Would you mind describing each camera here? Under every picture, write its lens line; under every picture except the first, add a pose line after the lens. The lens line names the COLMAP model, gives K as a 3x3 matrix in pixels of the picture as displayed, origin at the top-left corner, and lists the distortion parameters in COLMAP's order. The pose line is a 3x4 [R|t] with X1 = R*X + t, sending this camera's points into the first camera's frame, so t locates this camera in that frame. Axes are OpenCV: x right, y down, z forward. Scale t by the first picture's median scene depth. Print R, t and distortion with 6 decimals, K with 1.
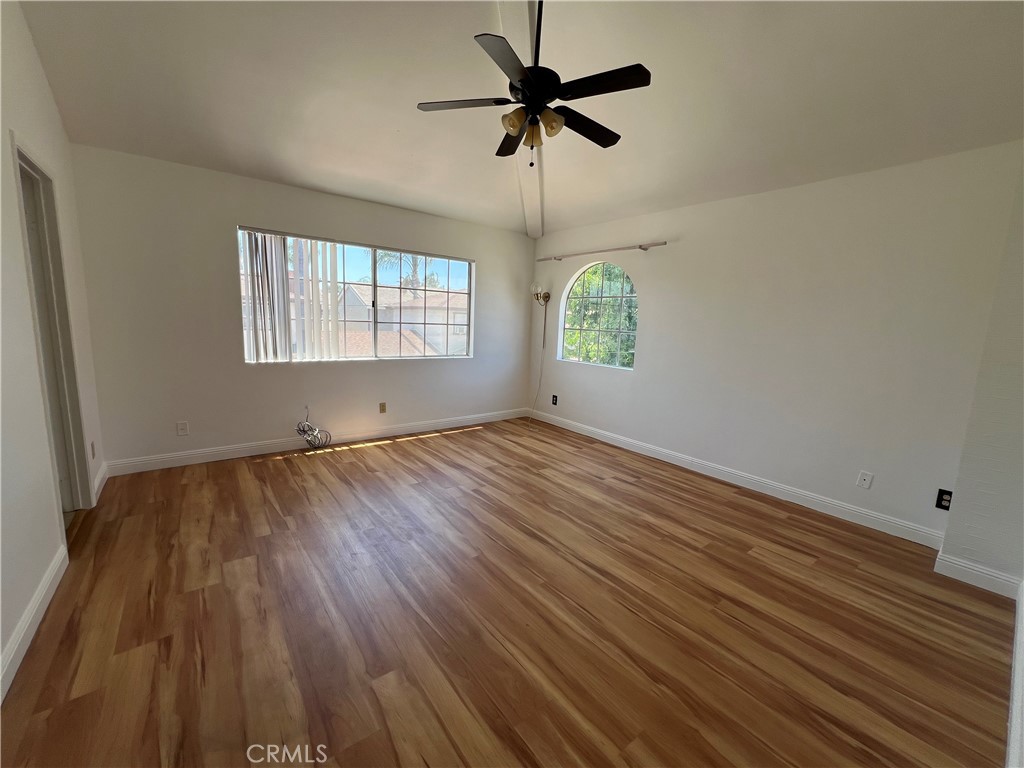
lens RADIAL K [[409.3, 0, 511.2], [0, 409.3, 383.0], [0, 0, 1]] dist [-0.002374, 0.000305]
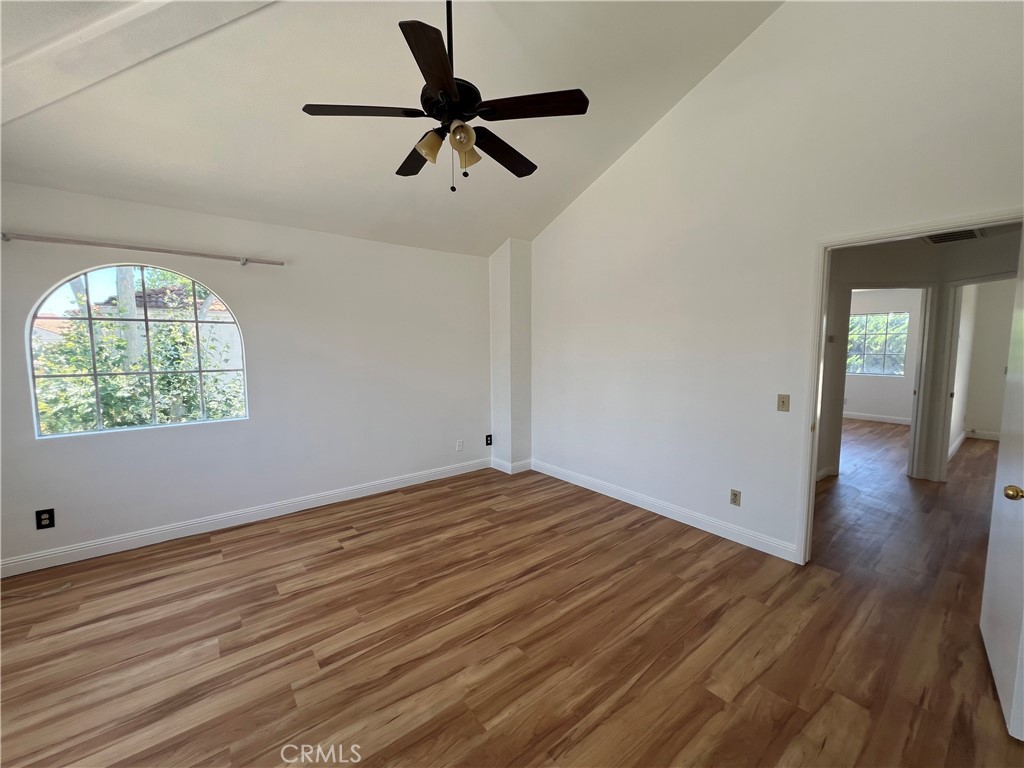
lens RADIAL K [[409.3, 0, 511.4], [0, 409.3, 382.0], [0, 0, 1]] dist [-0.002374, 0.000305]
pose [[-0.004211, -0.132330, 0.991197, -0.628746], [0.155746, 0.979023, 0.131366, -0.169194], [-0.987788, 0.154928, 0.016487, 0.679465]]
